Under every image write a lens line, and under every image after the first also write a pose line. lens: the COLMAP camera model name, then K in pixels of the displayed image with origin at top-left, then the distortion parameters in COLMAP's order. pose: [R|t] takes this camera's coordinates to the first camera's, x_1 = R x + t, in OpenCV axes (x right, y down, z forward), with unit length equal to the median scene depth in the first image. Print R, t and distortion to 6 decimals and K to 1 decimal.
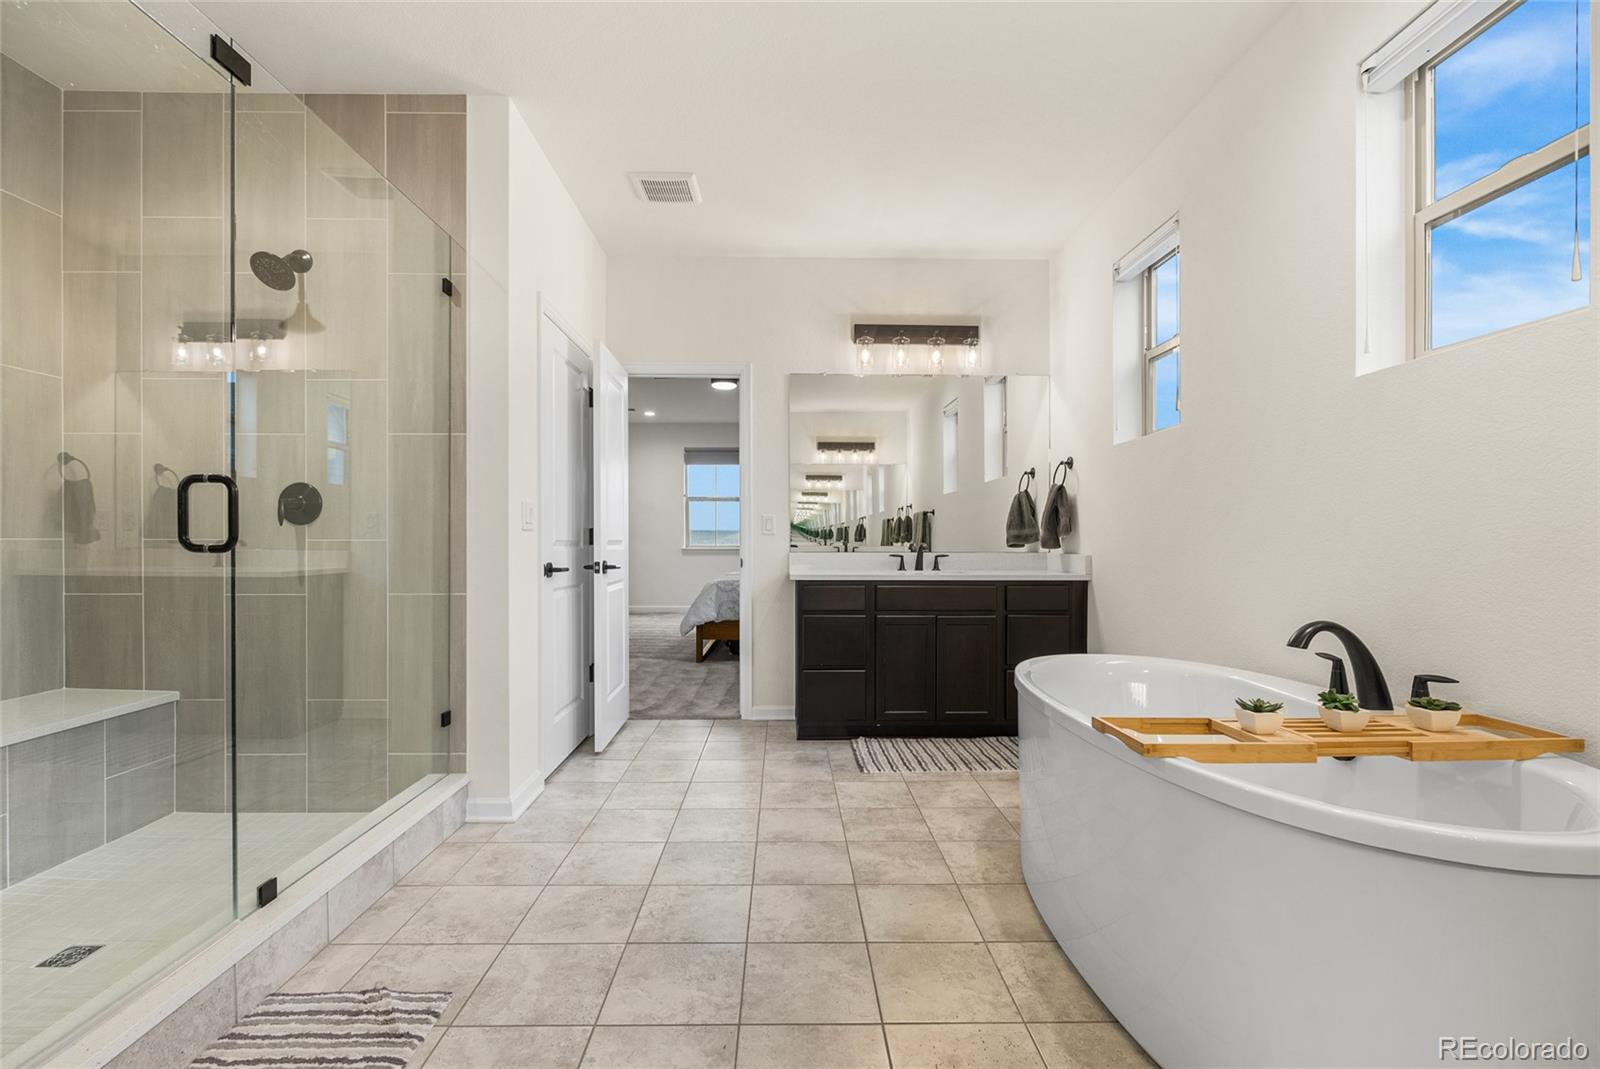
lens RADIAL K [[714.7, 0, 796.5], [0, 714.7, 541.5], [0, 0, 1]] dist [-0.002760, 0.000953]
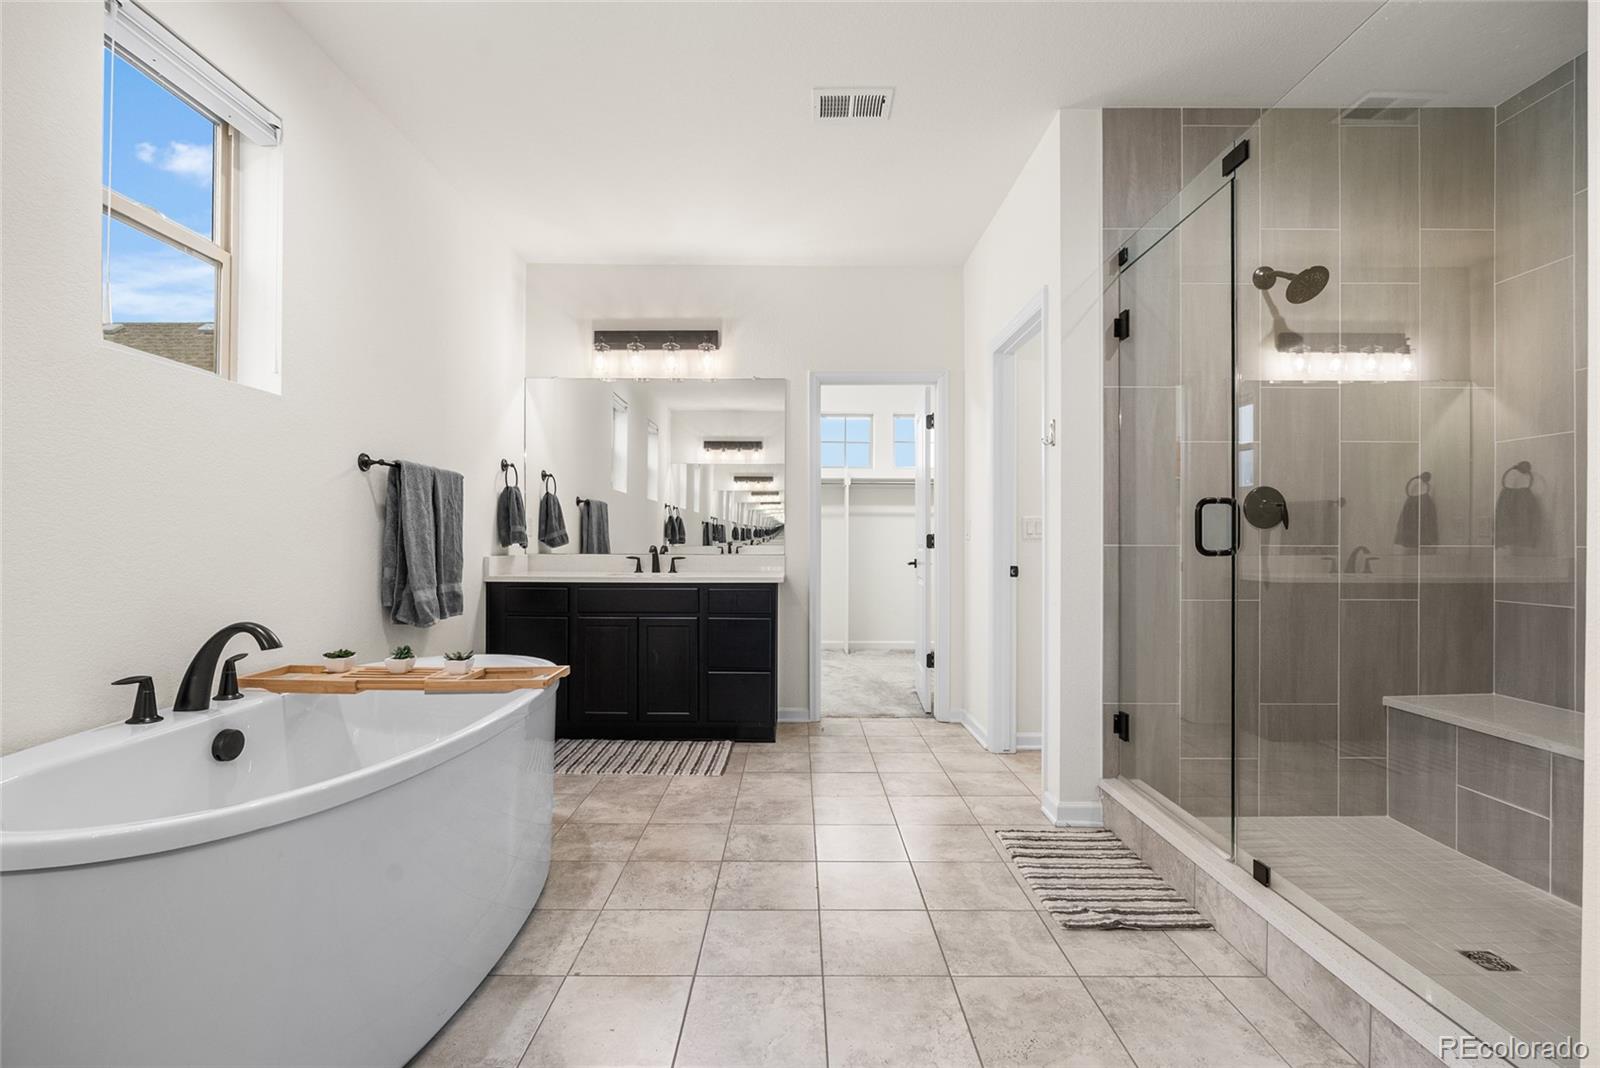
lens RADIAL K [[714.7, 0, 805.5], [0, 714.7, 535.9], [0, 0, 1]] dist [-0.002760, 0.000953]
pose [[-0.999970, -0.006366, 0.004428, -0.050579], [-0.006390, 0.999966, -0.005307, -0.010023], [-0.004394, -0.005335, -0.999976, 2.058548]]
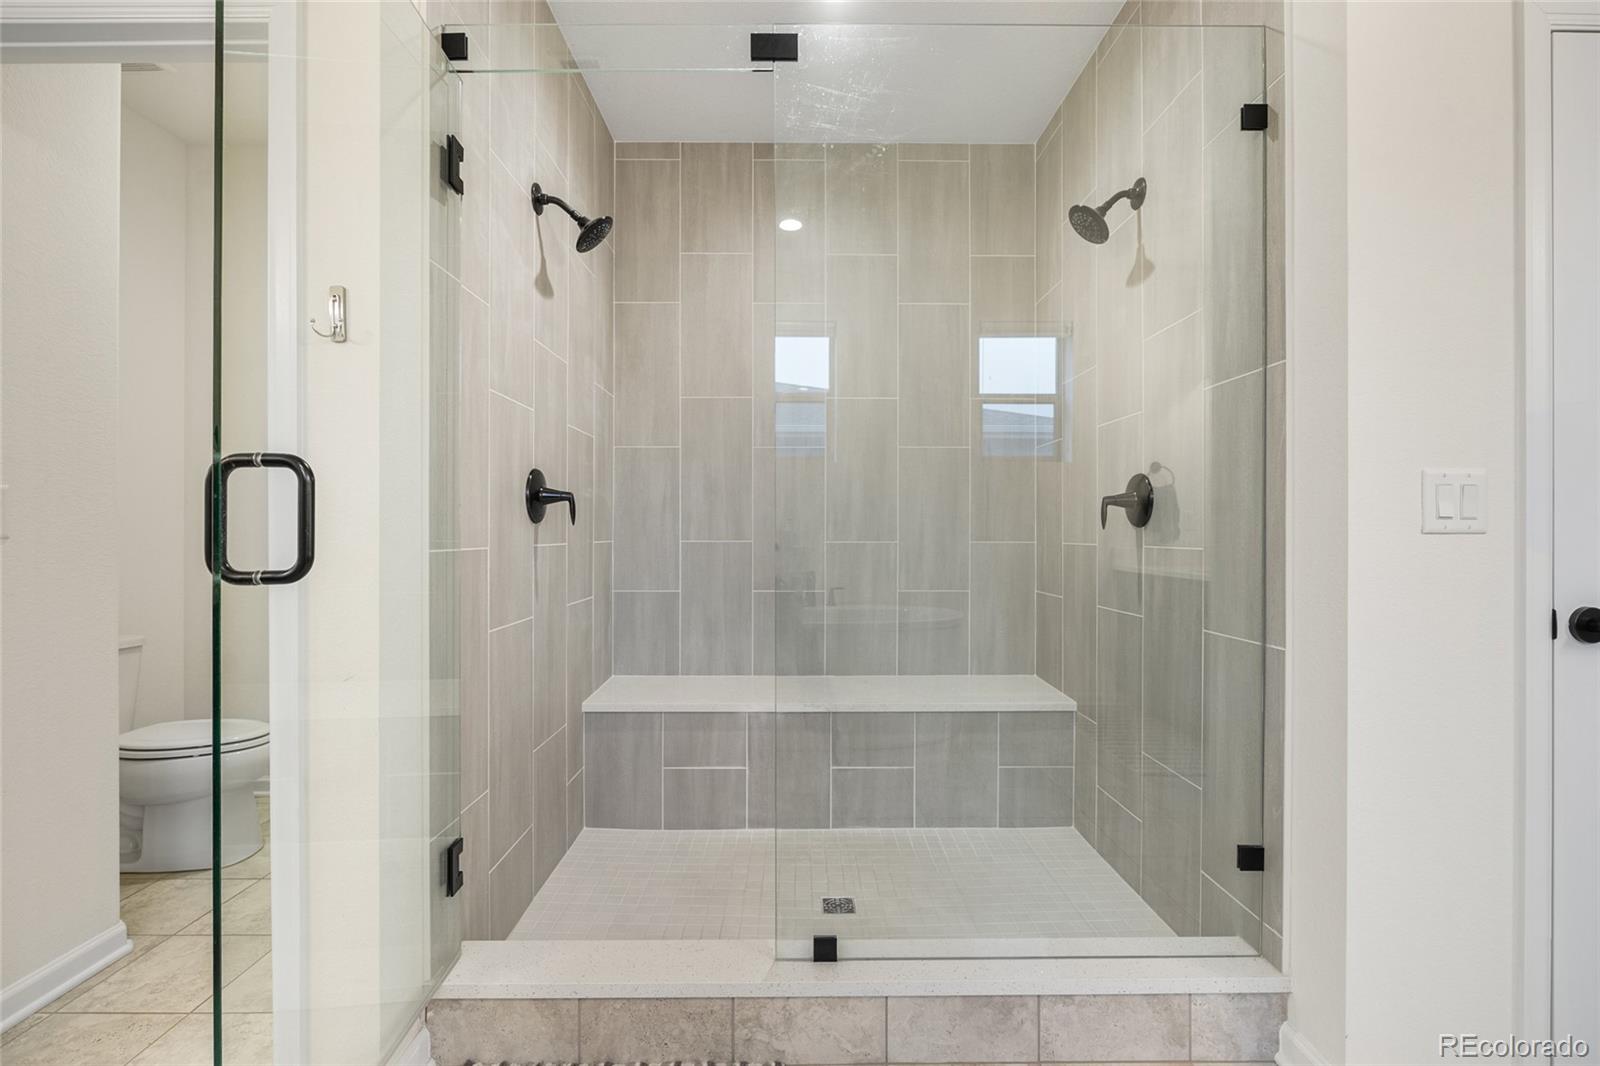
lens RADIAL K [[714.7, 0, 804.2], [0, 714.7, 529.3], [0, 0, 1]] dist [-0.002760, 0.000953]
pose [[-0.009058, -0.003725, -0.999952, 0.144438], [-0.002965, 0.999989, -0.003698, -0.025002], [0.999955, 0.002931, -0.009069, 0.965757]]
